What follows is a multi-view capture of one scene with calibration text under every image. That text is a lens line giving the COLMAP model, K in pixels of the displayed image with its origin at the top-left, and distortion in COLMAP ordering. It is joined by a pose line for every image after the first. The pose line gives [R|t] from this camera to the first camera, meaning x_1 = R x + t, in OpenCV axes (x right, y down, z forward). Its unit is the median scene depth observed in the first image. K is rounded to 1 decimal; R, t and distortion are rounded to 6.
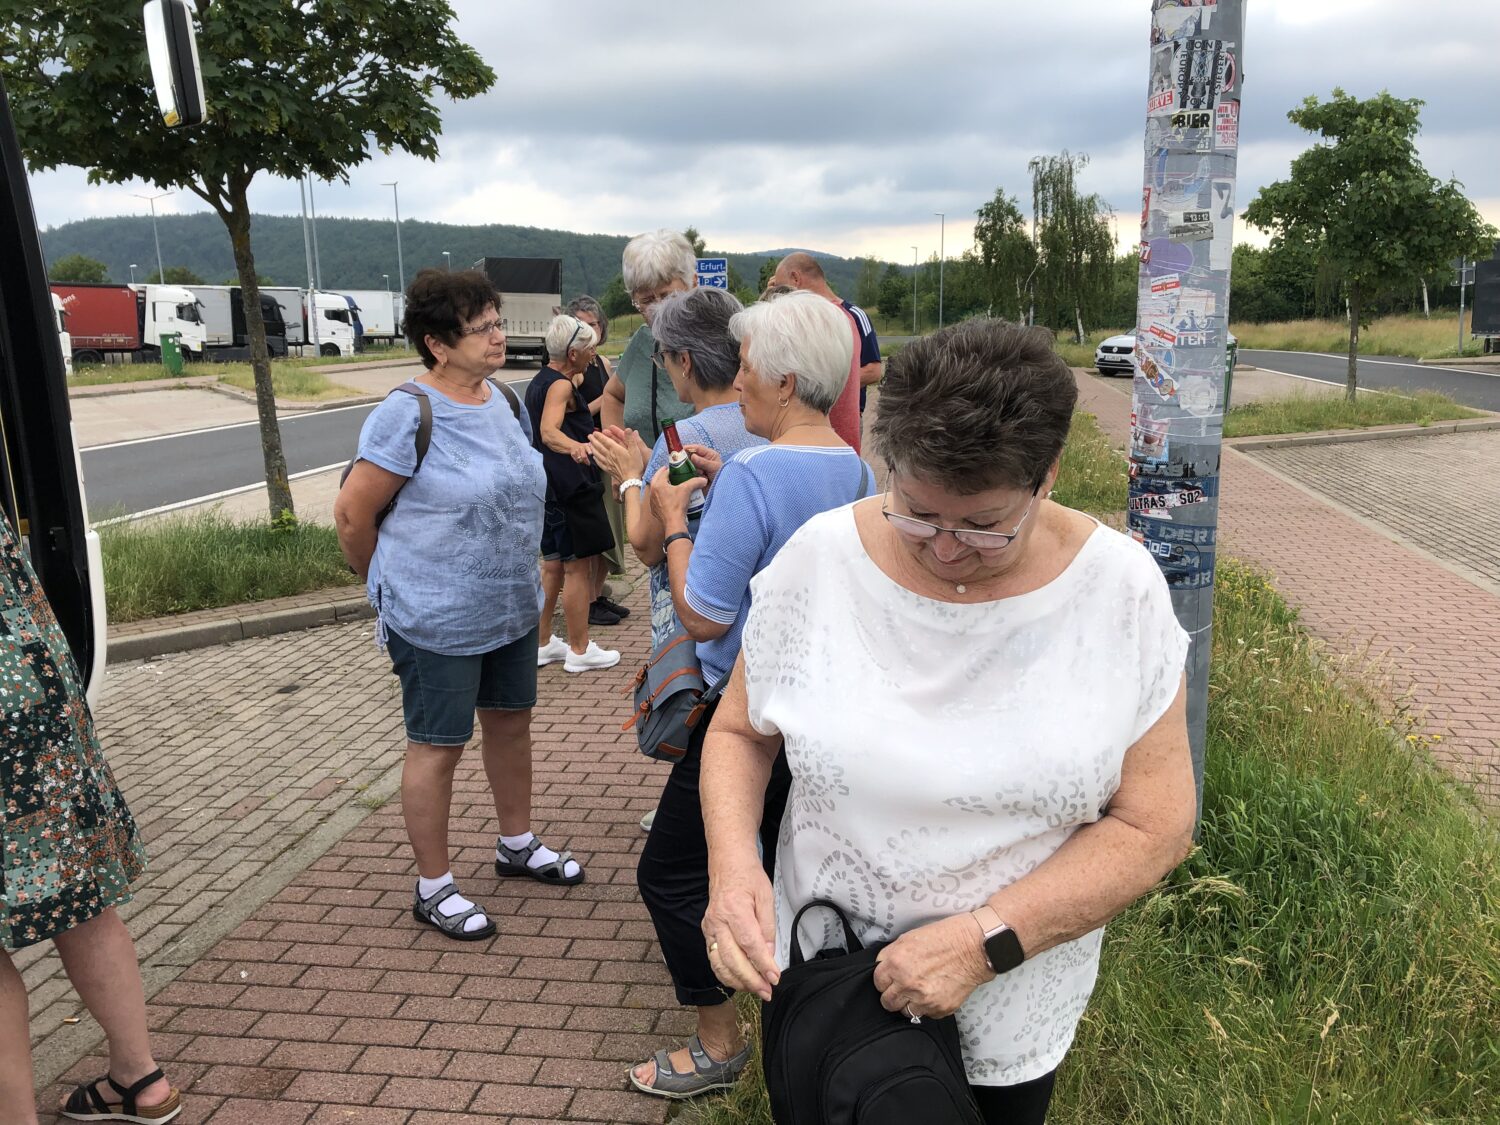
lens RADIAL K [[1220.2, 0, 754.7], [0, 1220.2, 621.5], [0, 0, 1]] dist [-0.002198, -0.002881]
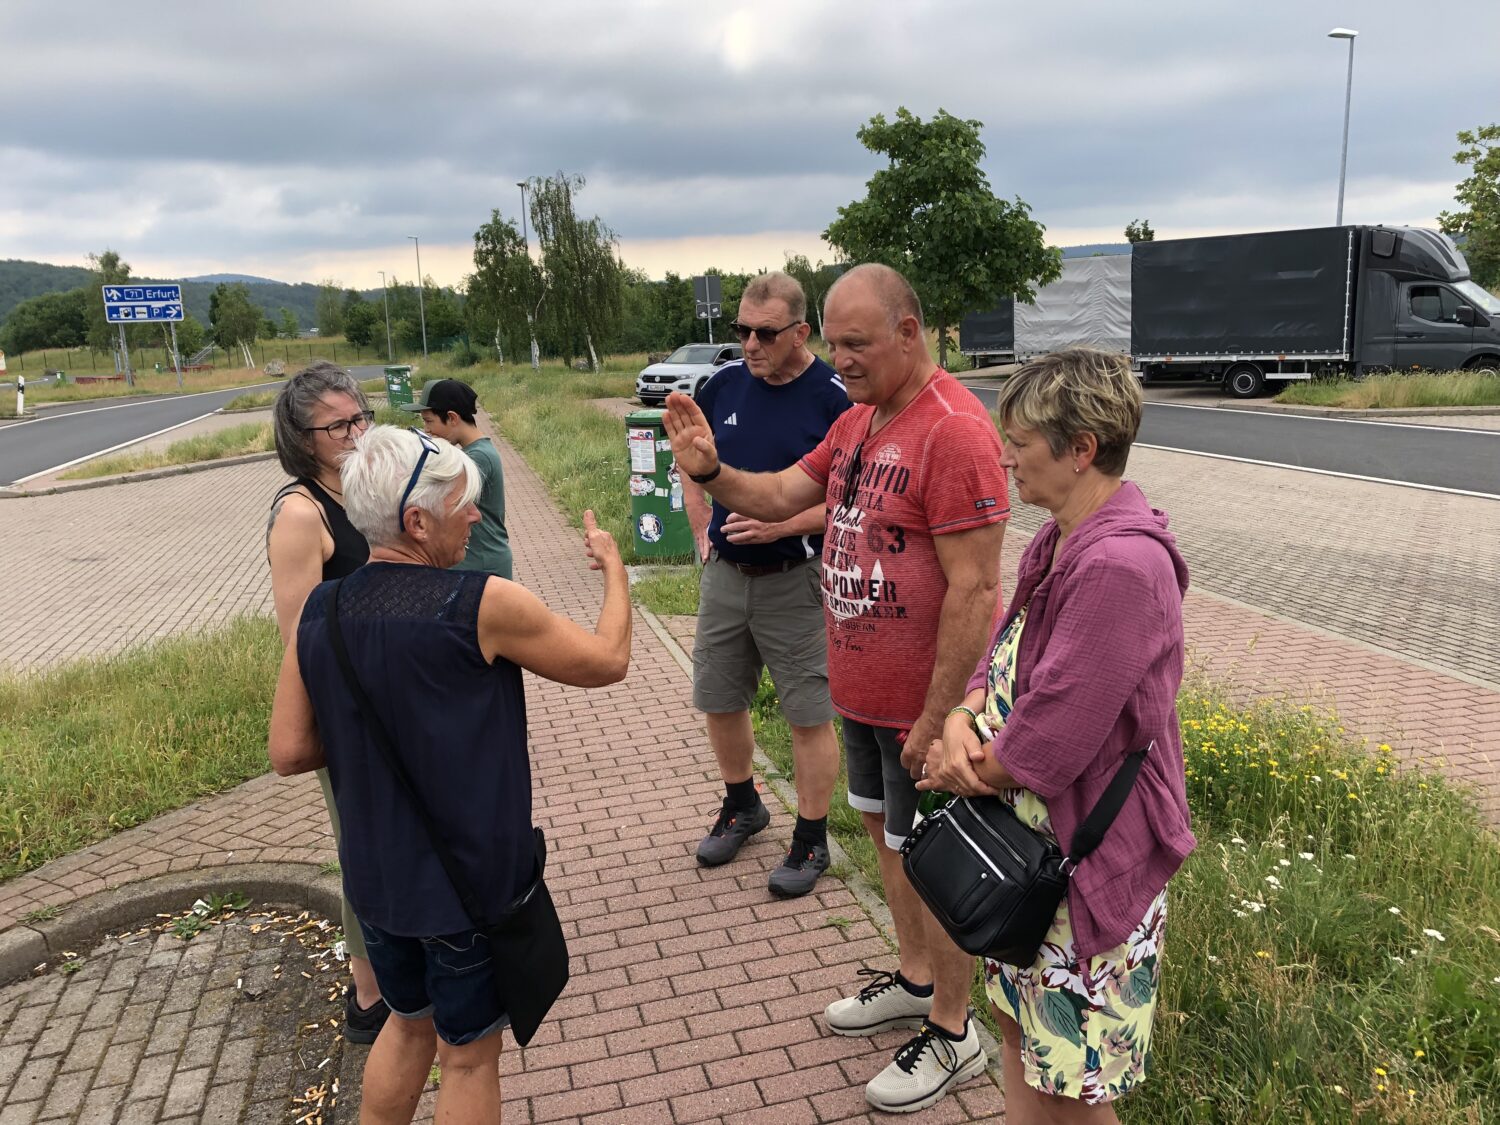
lens RADIAL K [[1248.0, 0, 736.7], [0, 1248.0, 572.8], [0, 0, 1]] dist [0.015046, -0.011602]
pose [[0.919824, -0.092524, 0.381265, -0.048032], [0.115893, 0.992506, -0.038741, -0.050870], [-0.374823, 0.079821, 0.923654, 0.169719]]
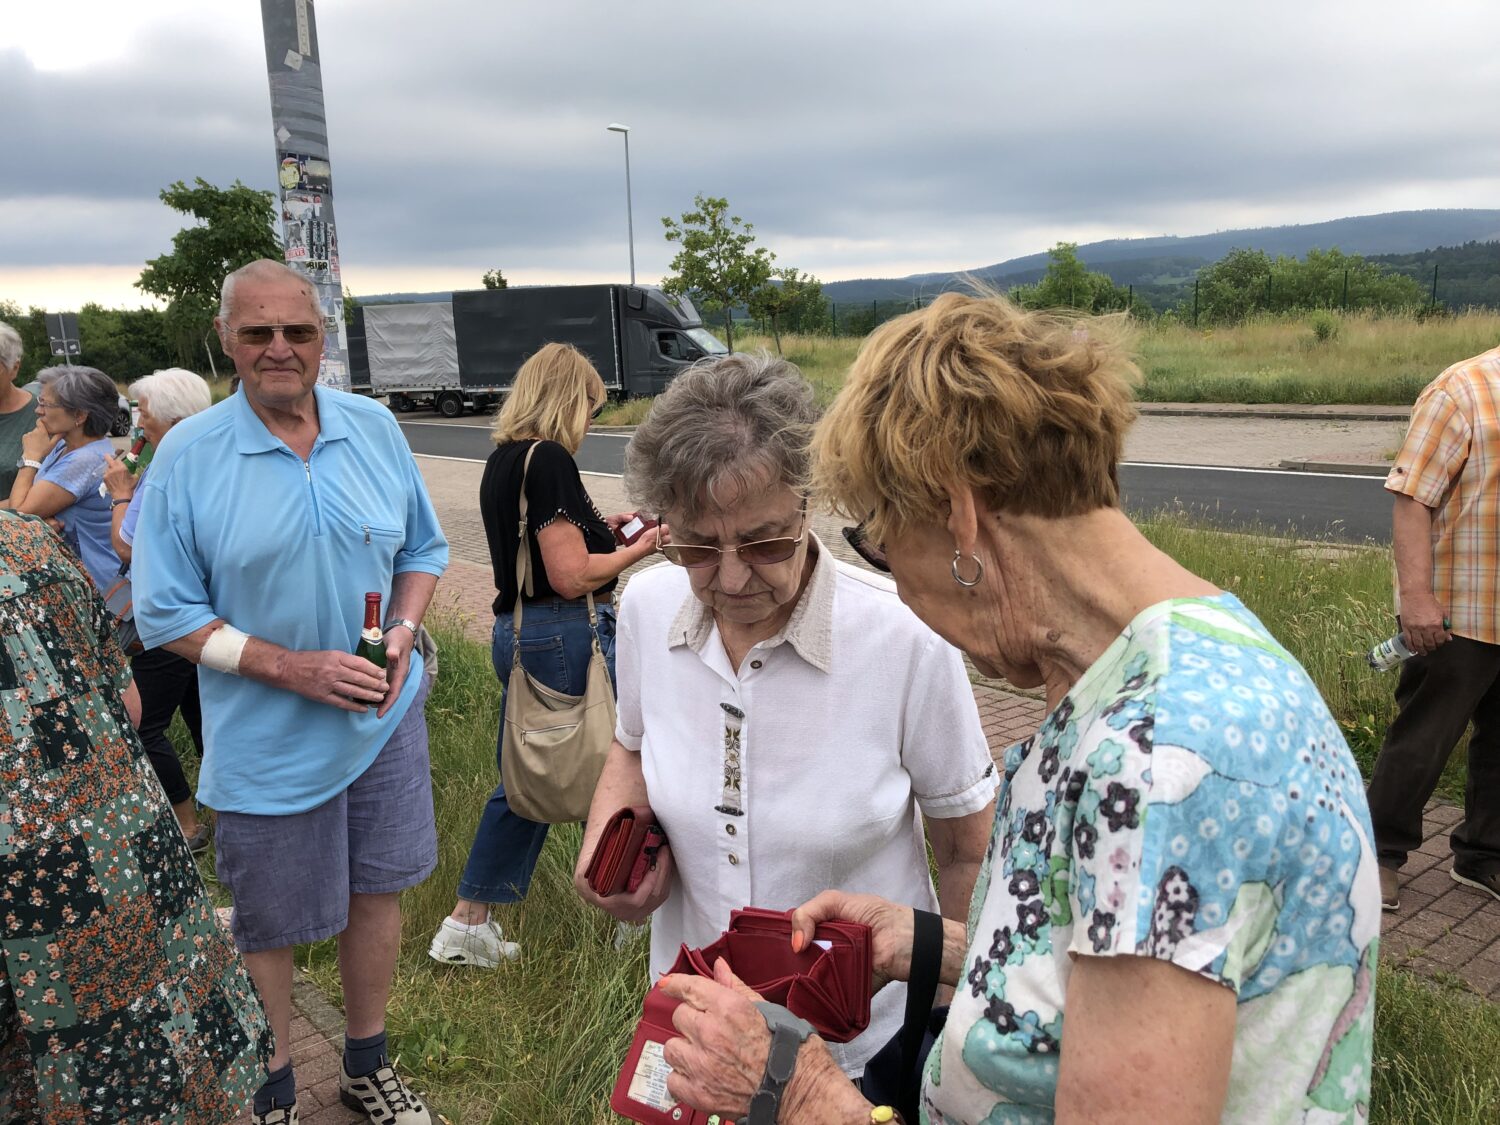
lens RADIAL K [[1230.3, 0, 717.1], [0, 1230.3, 603.7], [0, 0, 1]] dist [0.001899, 0.000023]
pose [[0.672266, -0.158498, 0.723143, -0.088980], [0.202444, 0.978939, 0.026362, 0.019310], [-0.712092, 0.128674, 0.690195, -0.081958]]
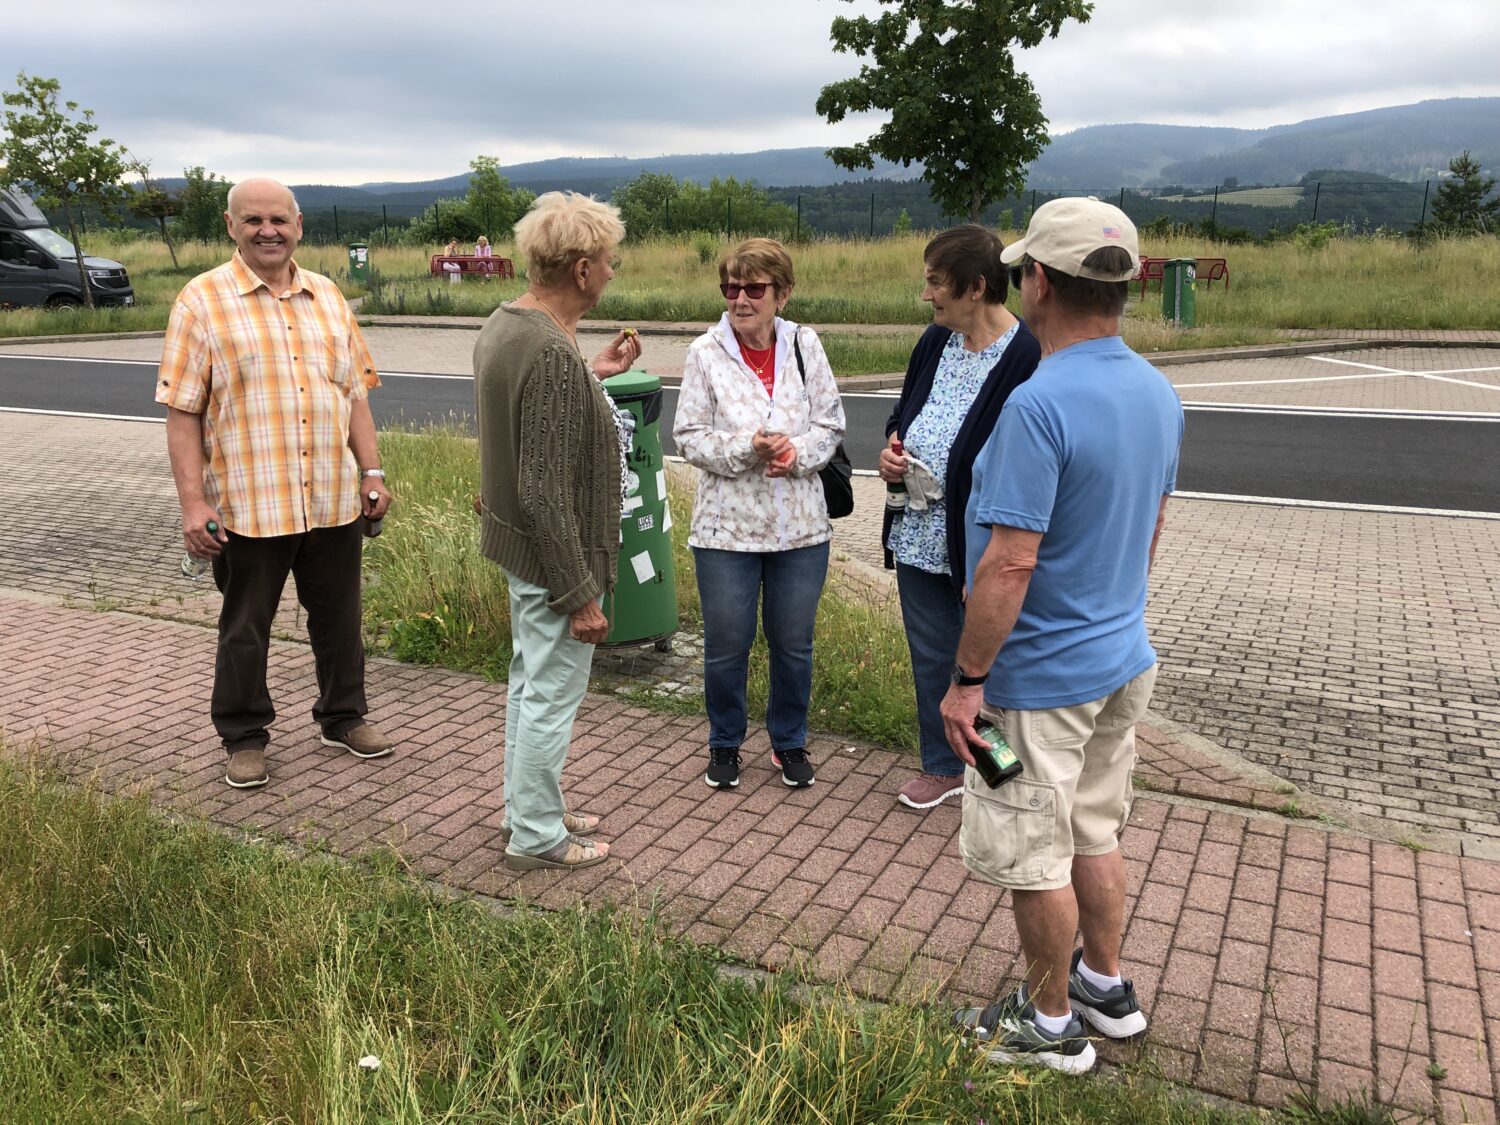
lens RADIAL K [[1263.3, 0, 750.0], [0, 1263.3, 562.5], [0, 0, 1]] dist [-0.001022, -0.011960]
pose [[0.291713, -0.216274, 0.931735, -0.056476], [0.231297, 0.961143, 0.150684, 0.038807], [-0.928119, 0.171551, 0.330401, -0.154319]]
